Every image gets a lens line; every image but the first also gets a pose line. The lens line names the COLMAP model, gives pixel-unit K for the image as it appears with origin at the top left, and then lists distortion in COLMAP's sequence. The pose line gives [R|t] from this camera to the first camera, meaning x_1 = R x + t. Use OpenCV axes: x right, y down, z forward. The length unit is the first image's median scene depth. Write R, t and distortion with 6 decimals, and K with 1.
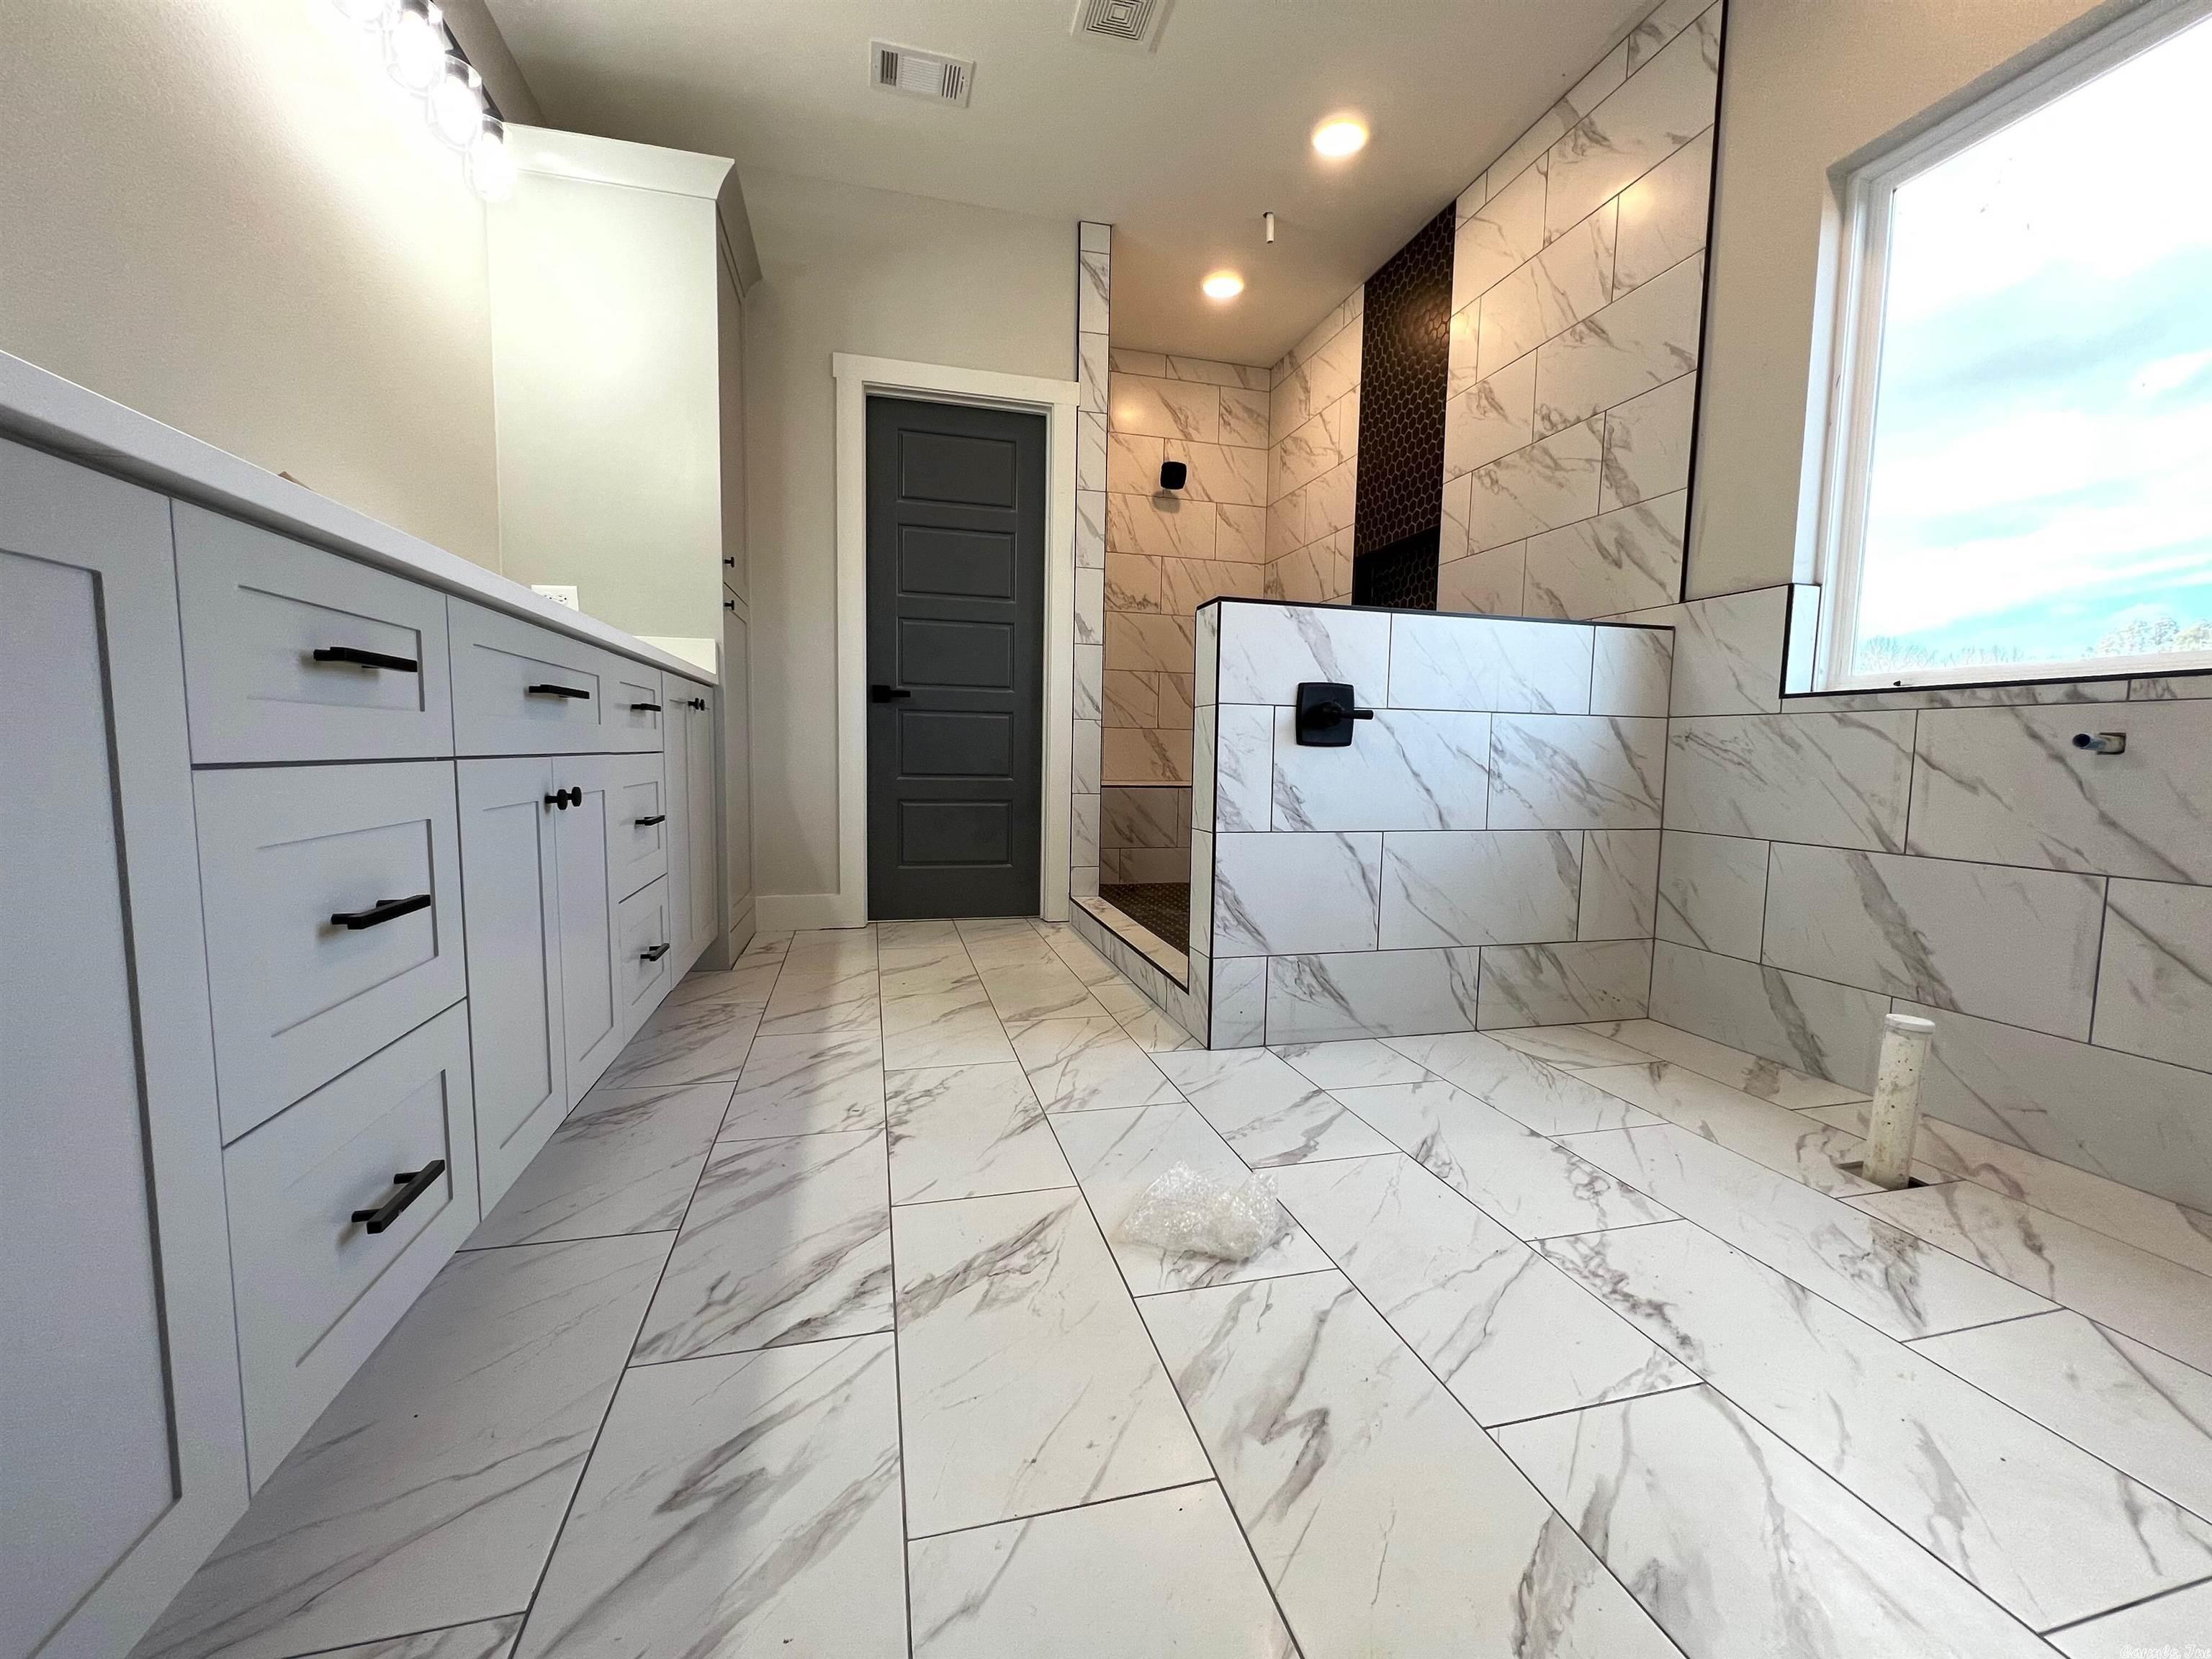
lens RADIAL K [[886.8, 0, 1106.0], [0, 886.8, 829.5], [0, 0, 1]] dist [-0.003431, 0.000314]
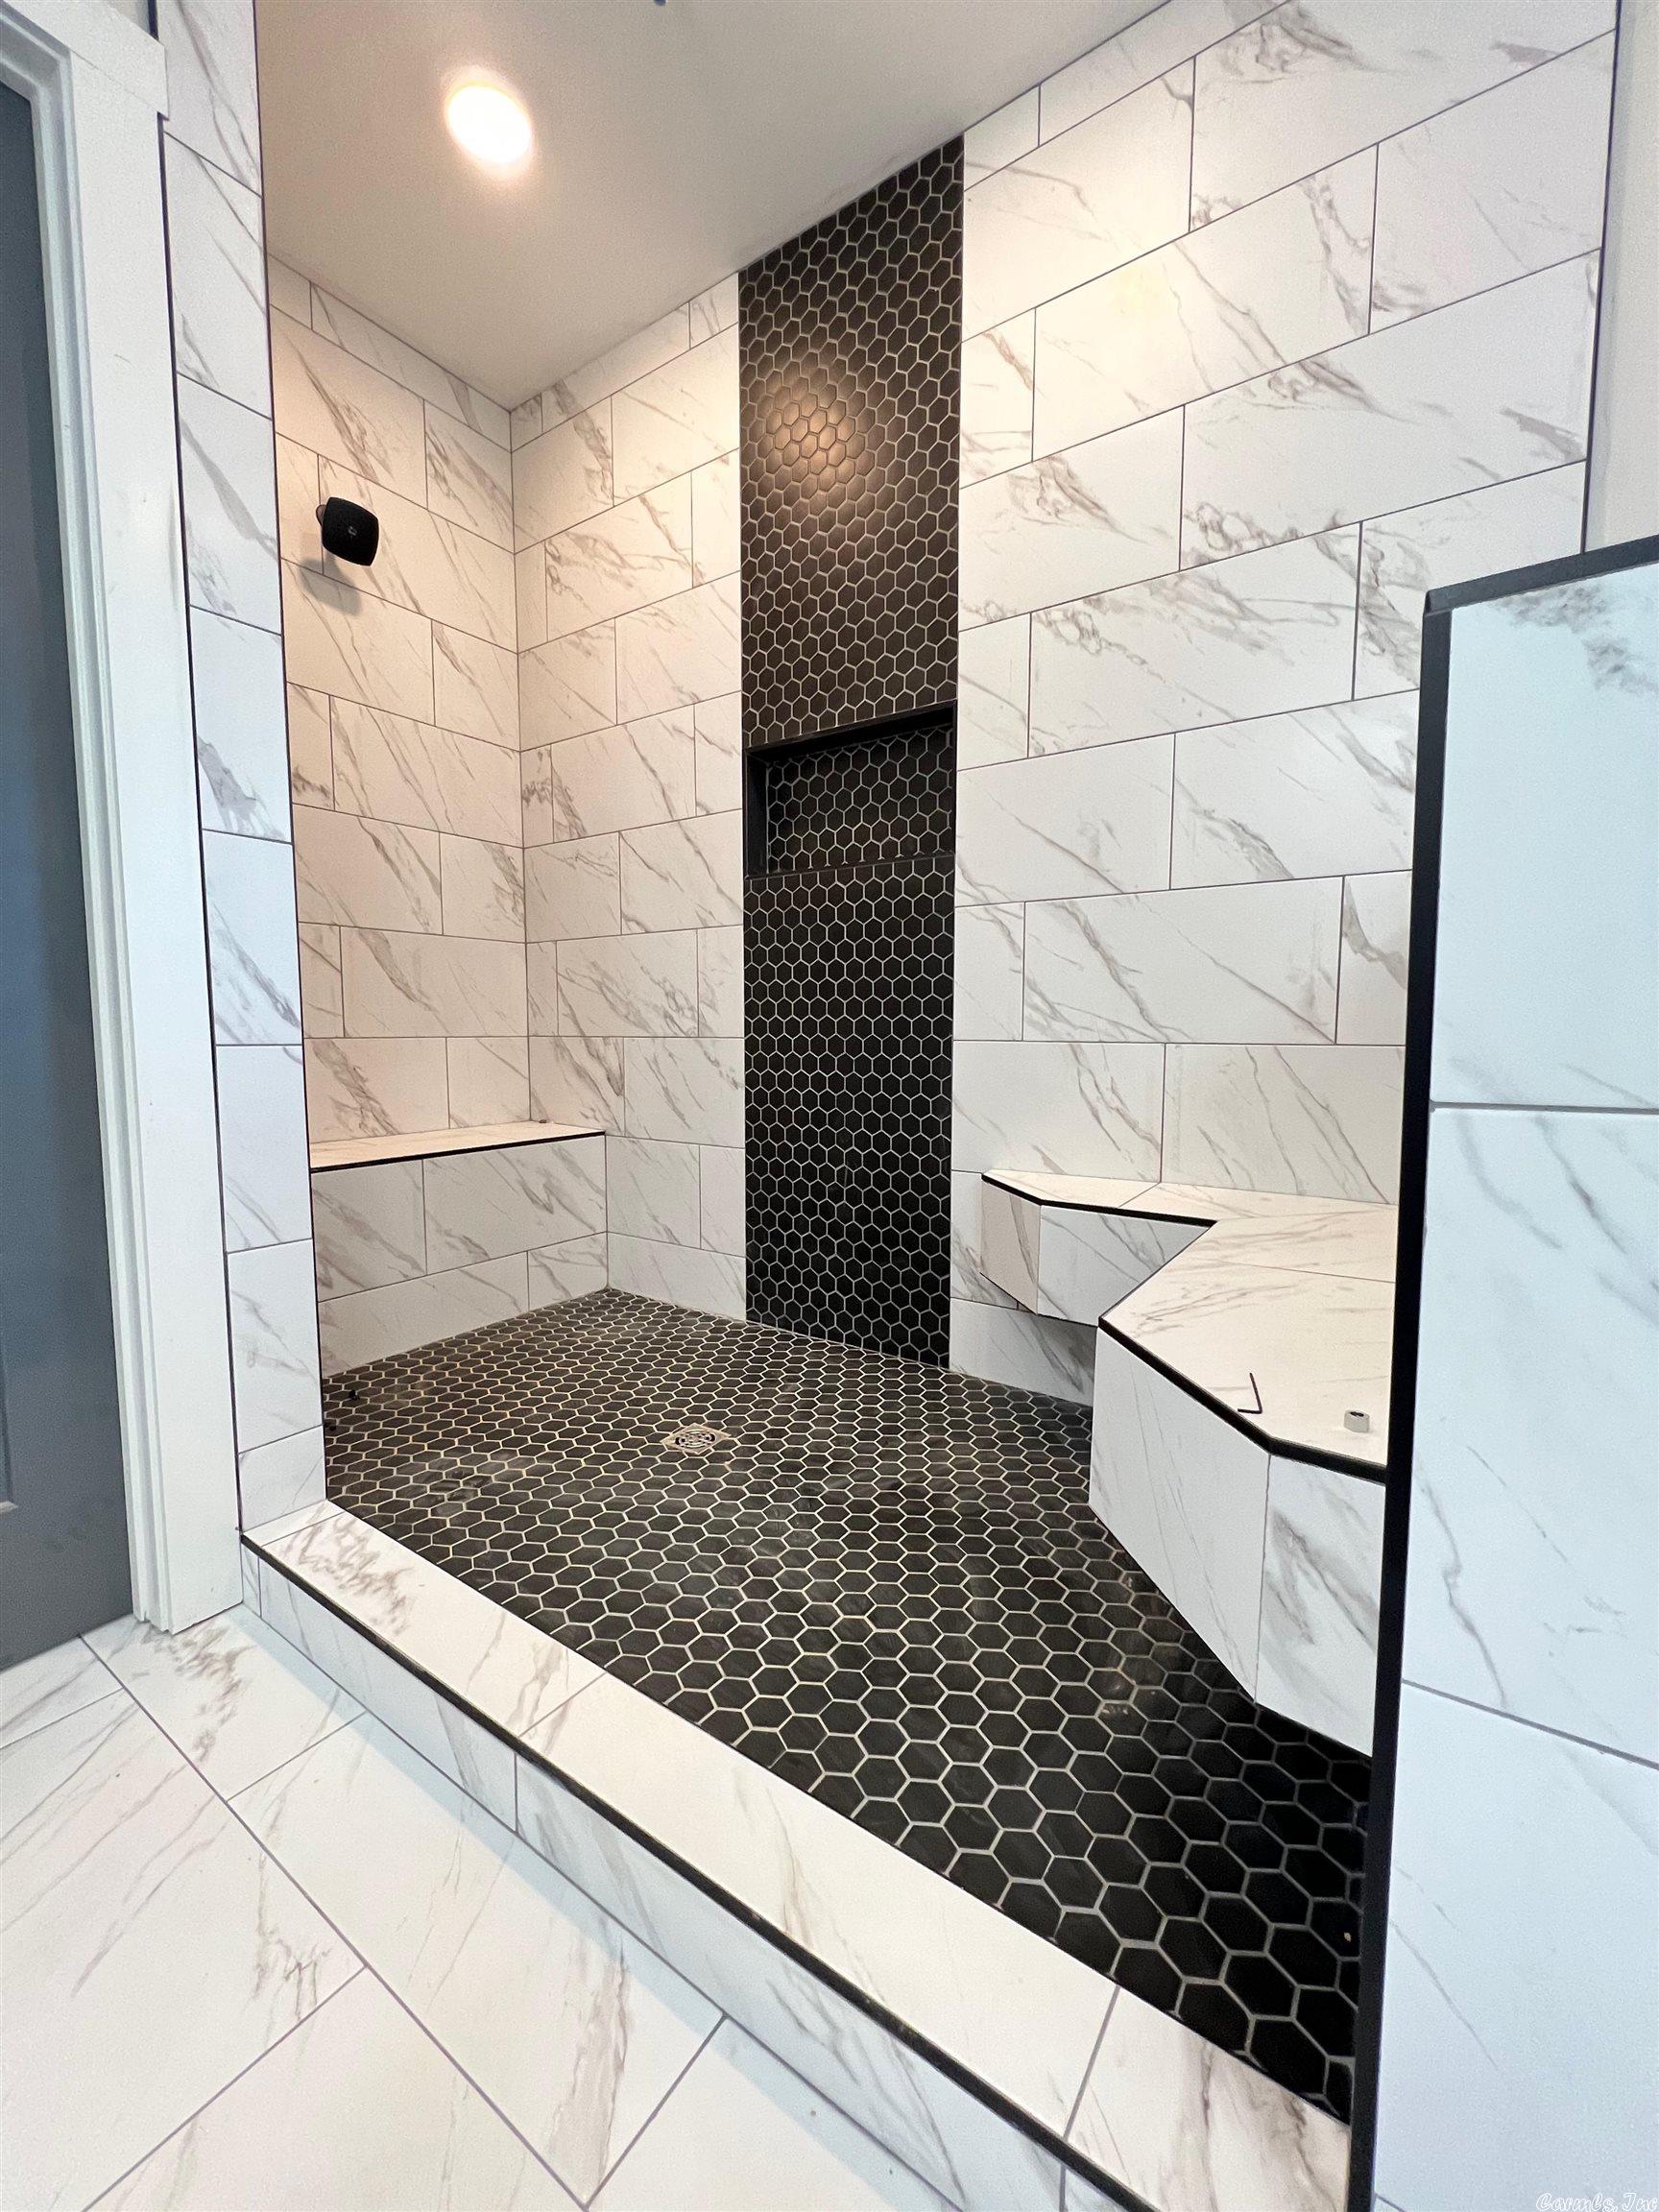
lens RADIAL K [[886.8, 0, 829.5], [0, 886.8, 1106.0], [0, 0, 1]] dist [-0.003431, 0.000314]
pose [[0.759972, -0.071454, 0.646016, -0.085793], [0.069180, 0.997185, 0.028913, -0.099109], [-0.646263, 0.022719, 0.762776, 0.612286]]
